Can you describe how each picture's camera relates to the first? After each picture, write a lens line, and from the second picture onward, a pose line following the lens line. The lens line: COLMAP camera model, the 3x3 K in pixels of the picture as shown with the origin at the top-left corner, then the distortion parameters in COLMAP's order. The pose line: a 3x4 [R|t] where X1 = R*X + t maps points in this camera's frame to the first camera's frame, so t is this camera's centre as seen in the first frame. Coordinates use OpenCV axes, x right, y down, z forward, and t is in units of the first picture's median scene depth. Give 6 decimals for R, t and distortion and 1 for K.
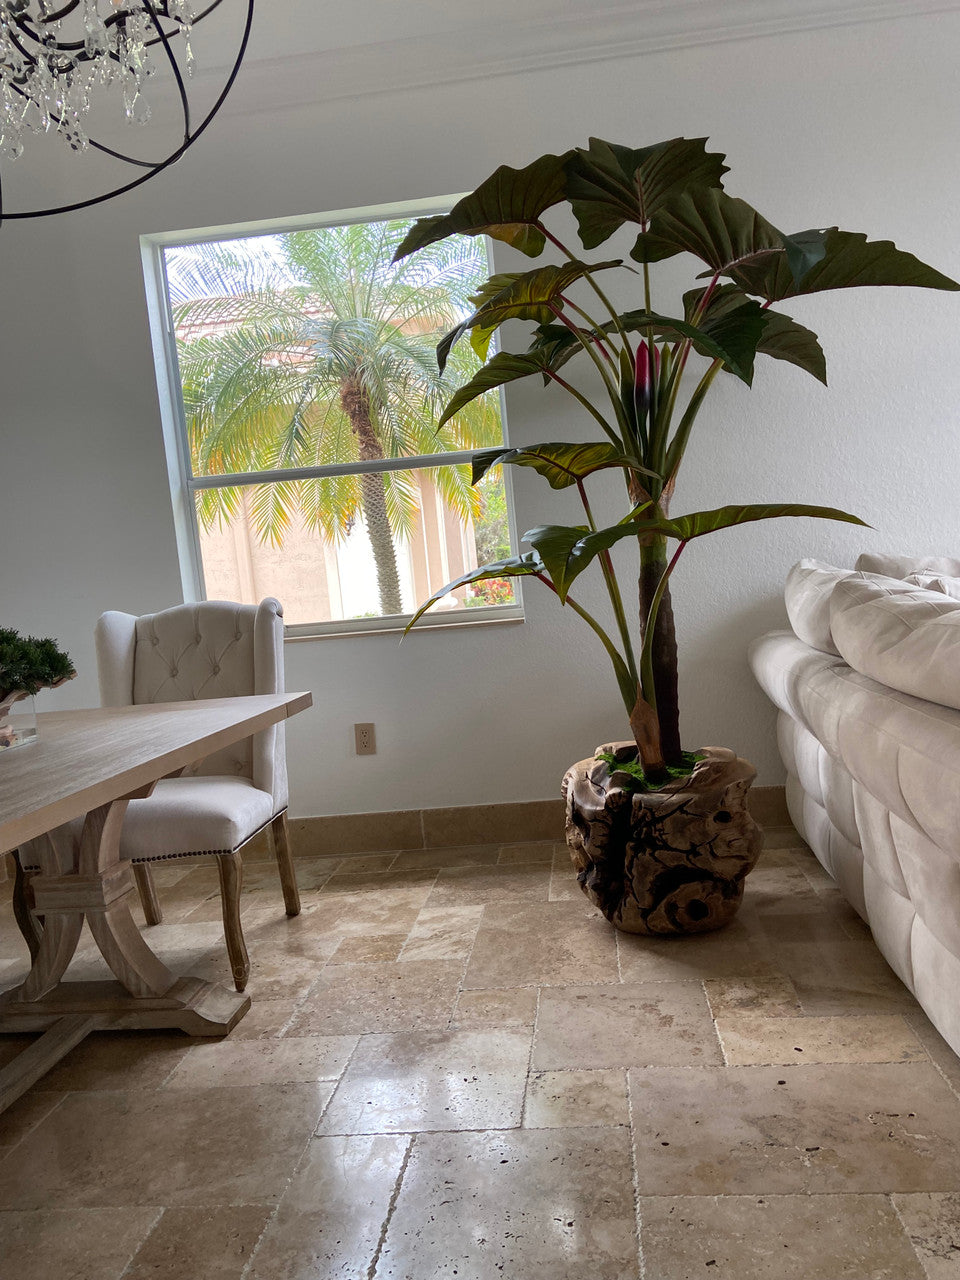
lens RADIAL K [[964.2, 0, 490.9], [0, 964.2, 634.5], [0, 0, 1]] dist [0.091125, -0.106914]
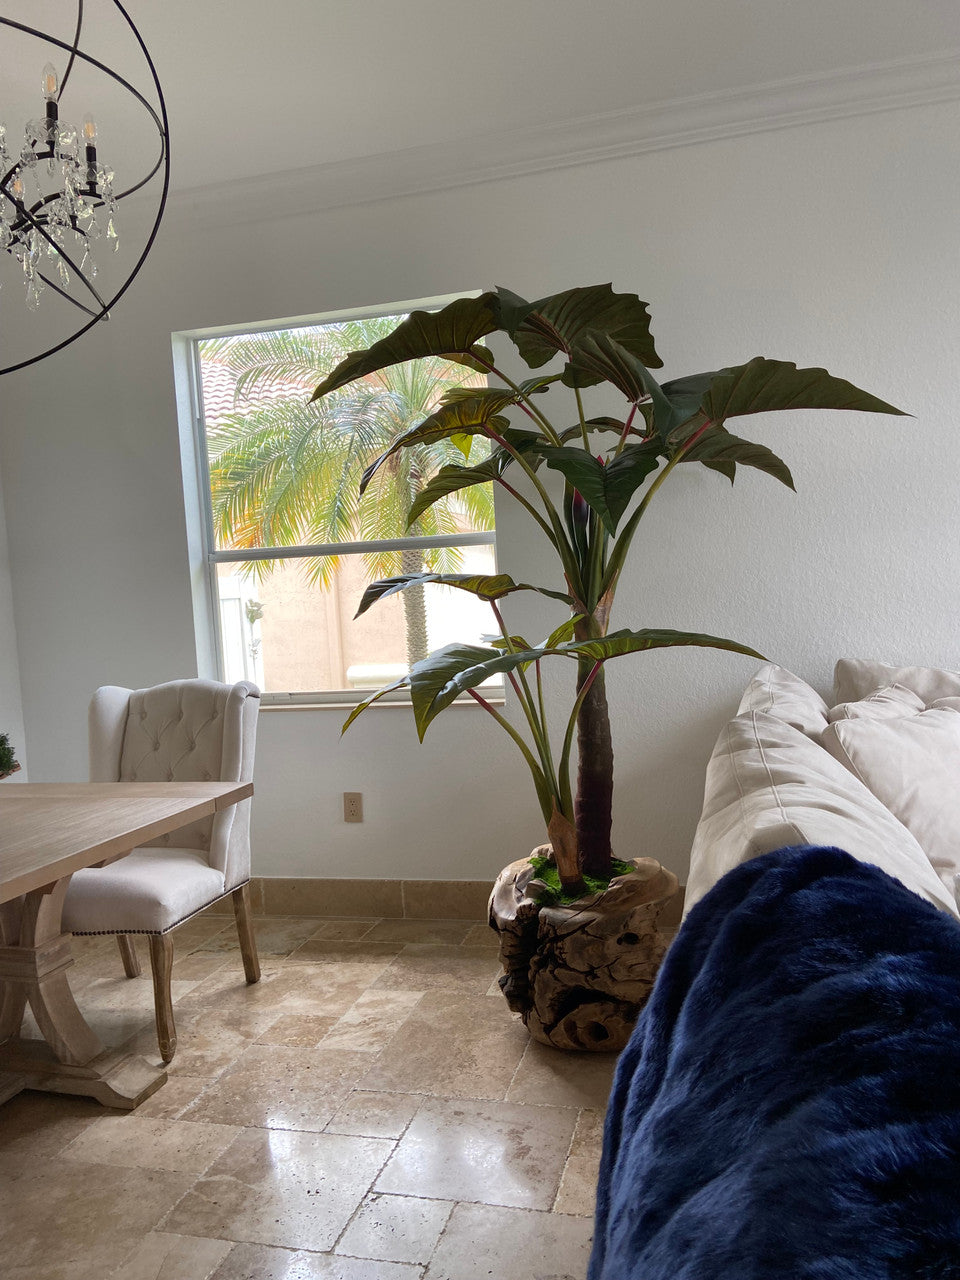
lens RADIAL K [[964.2, 0, 477.9], [0, 964.2, 626.8], [0, 0, 1]] dist [0.091125, -0.106914]
pose [[0.986558, 0.039931, -0.158459, 0.230858], [-0.042641, 0.998996, -0.013737, -0.112168], [0.157752, 0.020310, 0.987270, -0.019277]]
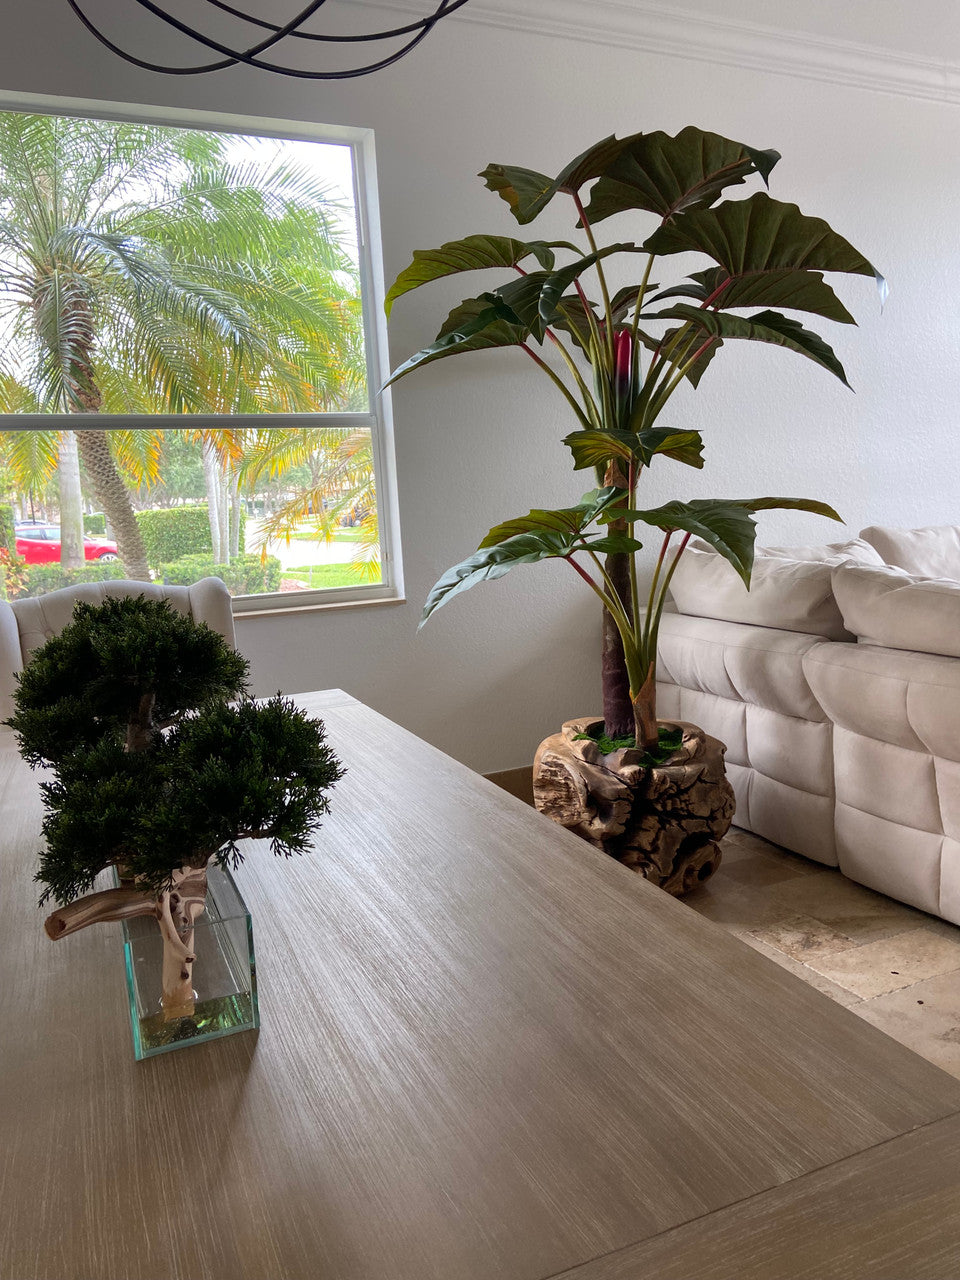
lens RADIAL K [[964.2, 0, 486.8], [0, 964.2, 631.4], [0, 0, 1]] dist [0.091125, -0.106914]
pose [[0.856776, -0.024830, 0.515090, -0.538280], [0.011390, 0.999508, 0.029236, -0.015961], [-0.515563, -0.019182, 0.856637, 0.204246]]
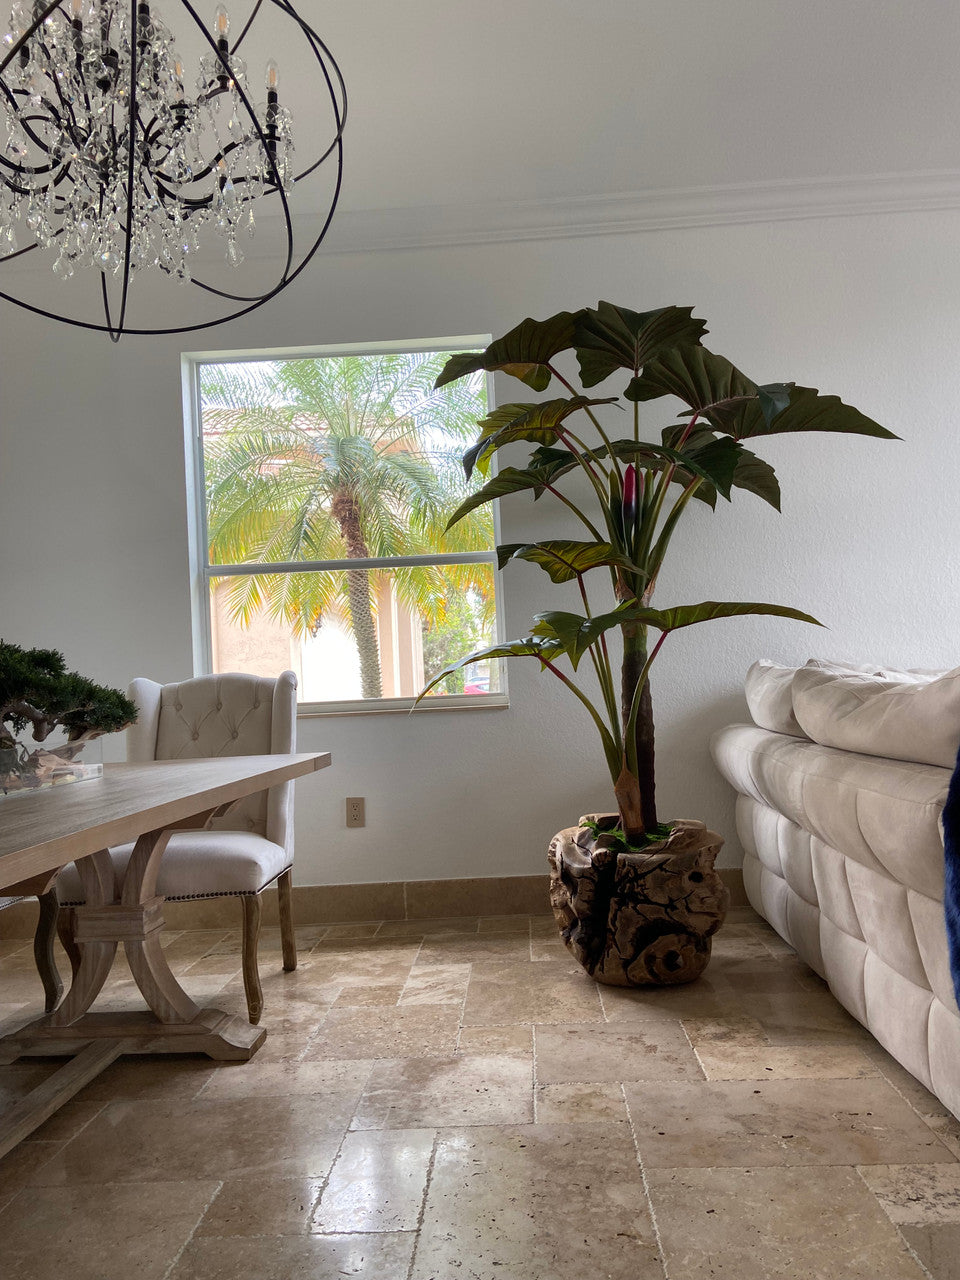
lens RADIAL K [[964.2, 0, 482.3], [0, 964.2, 638.2], [0, 0, 1]] dist [0.091125, -0.106914]
pose [[0.997477, 0.045898, 0.054155, -0.082046], [-0.039040, 0.991821, -0.121516, 0.060025], [-0.059290, 0.119096, 0.991111, -0.135214]]
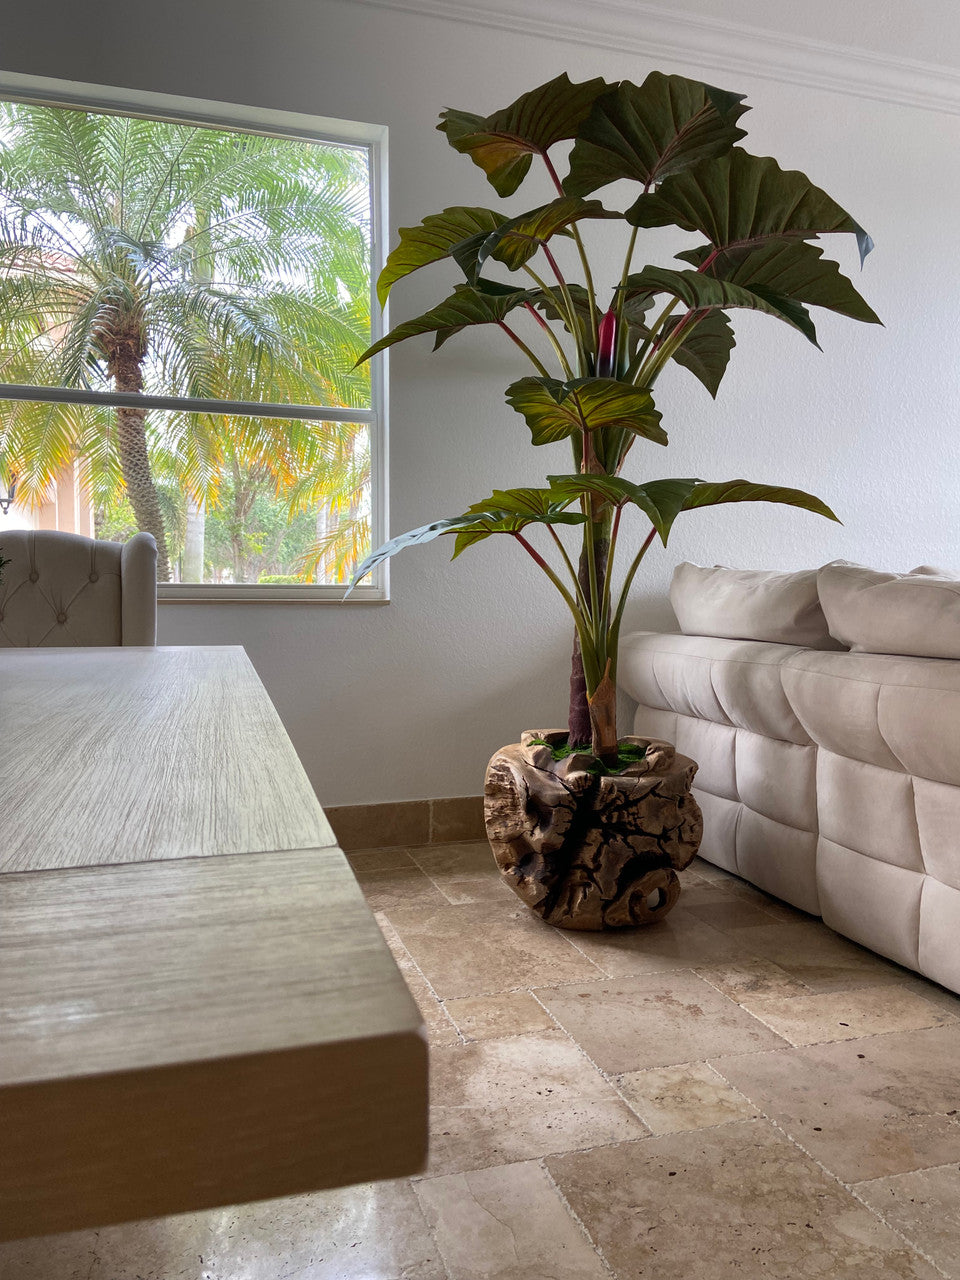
lens RADIAL K [[964.2, 0, 487.1], [0, 964.2, 638.6], [0, 0, 1]] dist [0.091125, -0.106914]
pose [[0.913063, 0.076369, 0.400603, -0.338456], [-0.059400, 0.996738, -0.054626, 0.089168], [-0.403468, 0.026081, 0.914622, 0.186169]]
